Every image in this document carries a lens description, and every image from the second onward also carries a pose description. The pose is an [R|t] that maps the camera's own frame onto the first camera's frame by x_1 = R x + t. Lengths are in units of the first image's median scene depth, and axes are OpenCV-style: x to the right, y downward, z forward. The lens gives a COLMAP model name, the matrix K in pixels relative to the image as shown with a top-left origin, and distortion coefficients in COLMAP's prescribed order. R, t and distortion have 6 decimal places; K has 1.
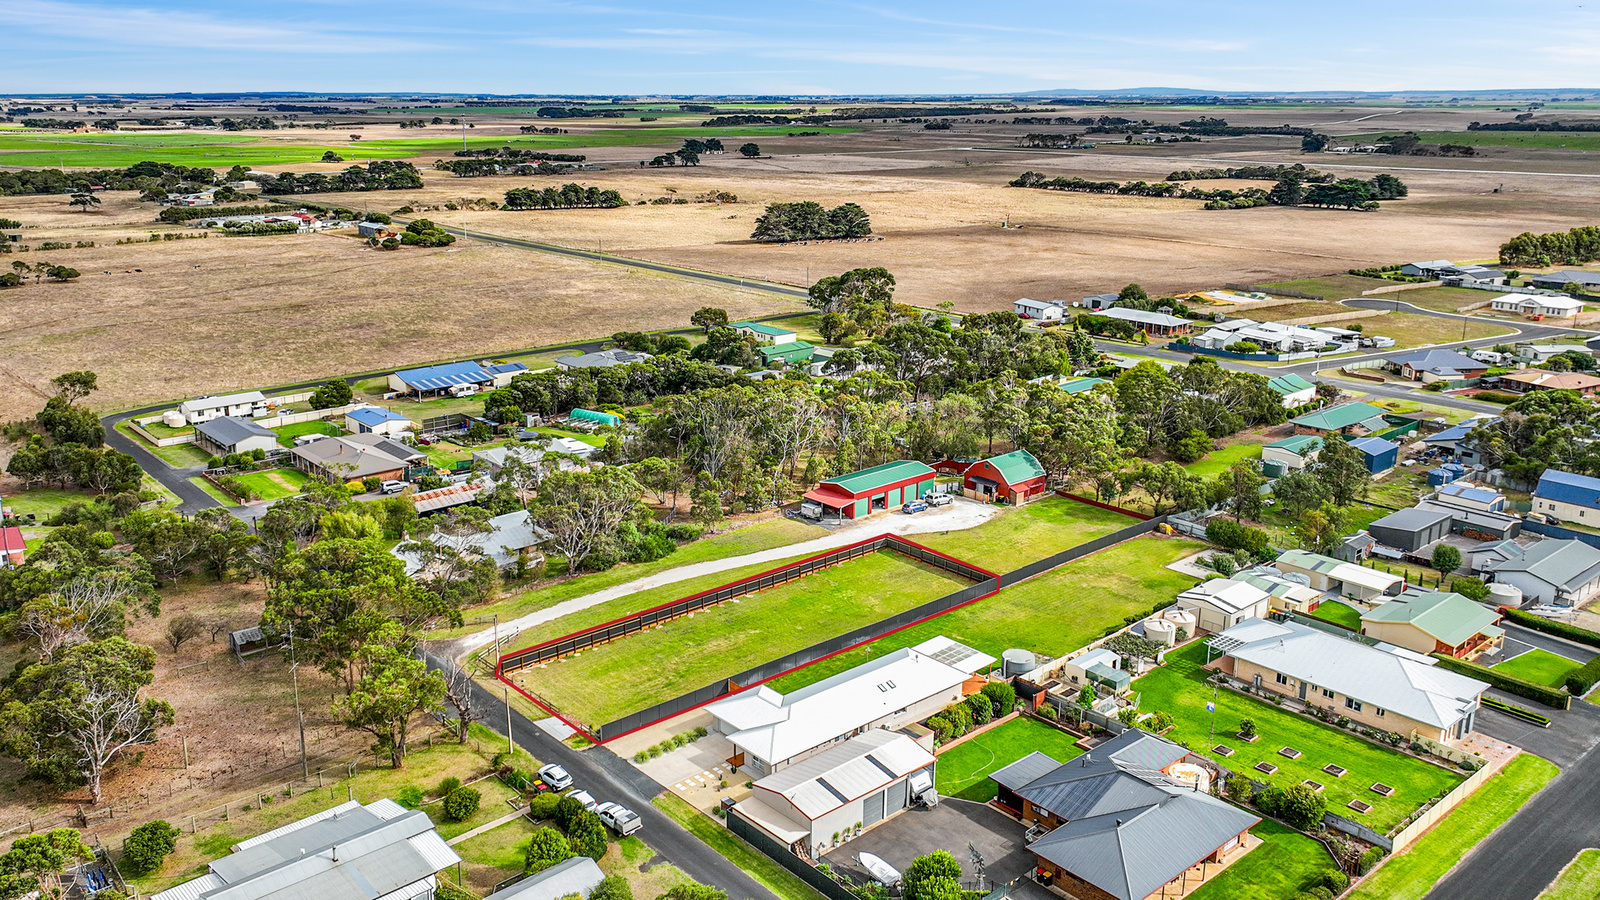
lens RADIAL K [[1256.0, 0, 768.1], [0, 1256.0, 450.3], [0, 0, 1]] dist [-0.004897, -0.002022]
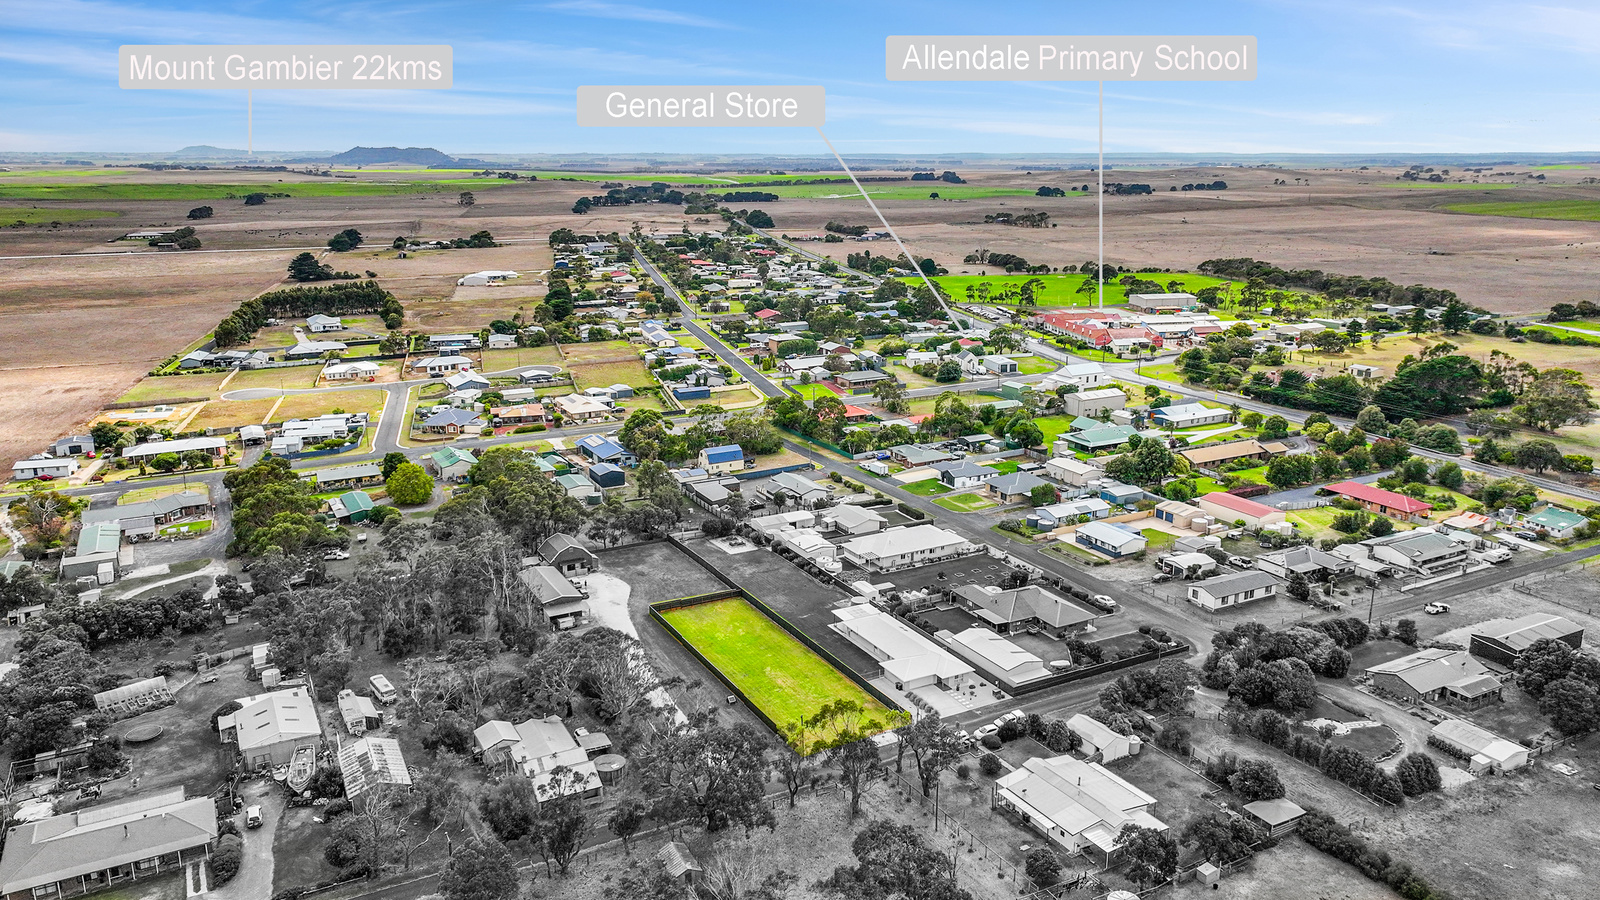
lens RADIAL K [[1122.9, 0, 800.0], [0, 1122.9, 450.0], [0, 0, 1]] dist [0.007670, -0.002899]
pose [[0.214915, -0.245757, 0.945206, -1.119919], [0.268339, 0.945432, 0.184802, -0.311028], [-0.939045, 0.213919, 0.269134, 0.540547]]
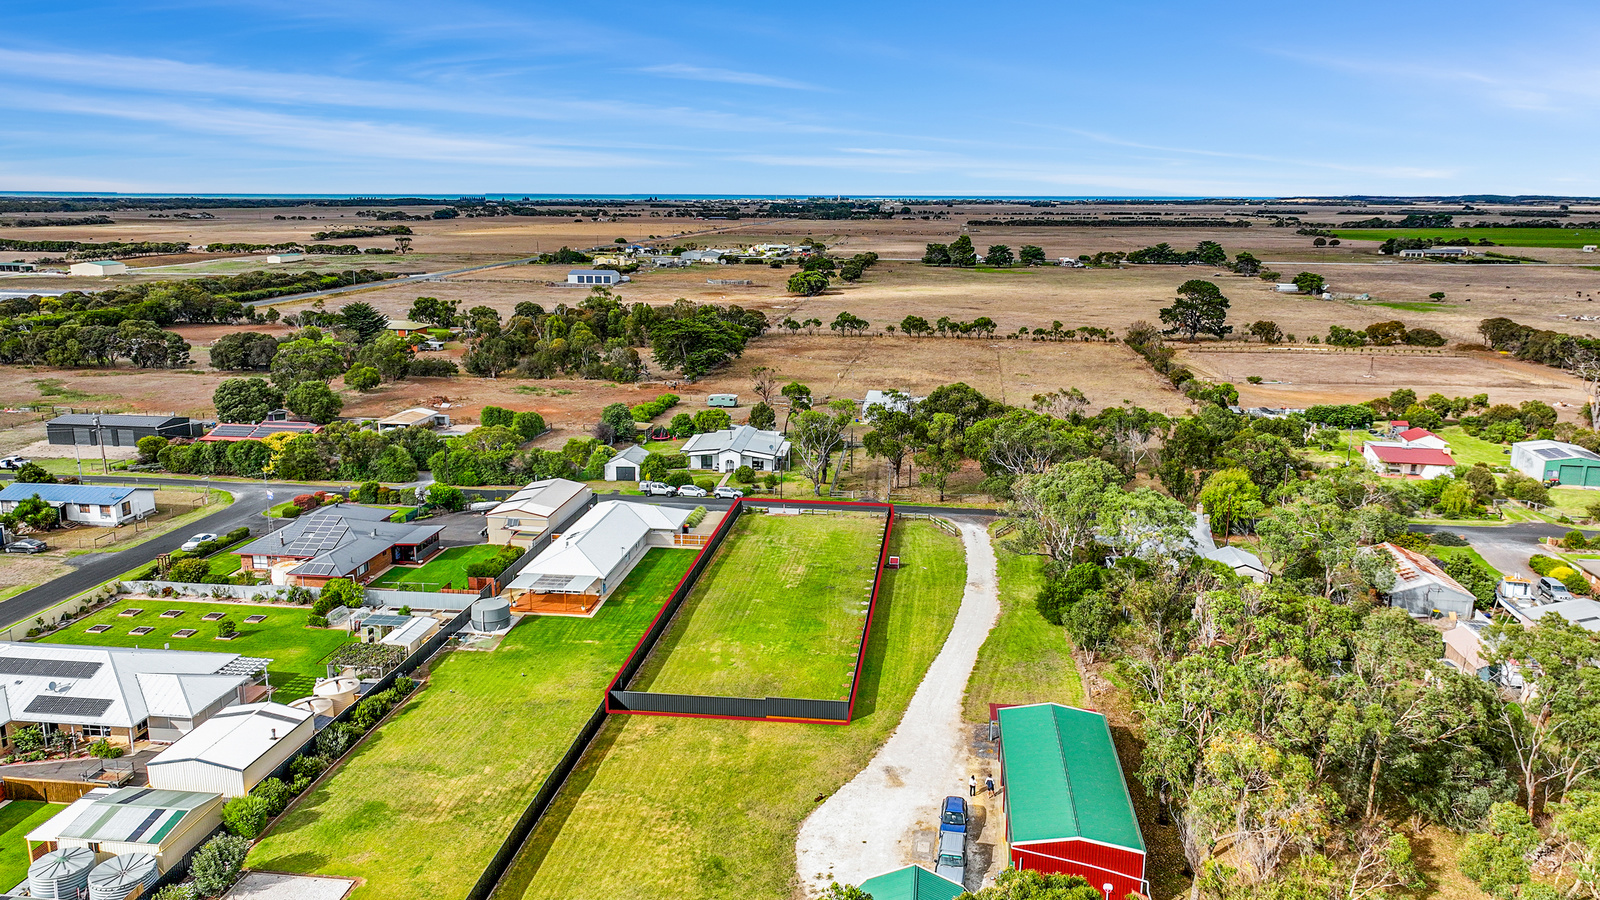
lens RADIAL K [[1140.3, 0, 800.0], [0, 1140.3, 450.0], [0, 0, 1]] dist [0.003748, 0.001791]
pose [[-0.745931, 0.144500, -0.650158, 0.487647], [-0.183812, 0.893603, 0.409496, -0.273920], [0.640156, 0.424962, -0.640006, 1.435448]]
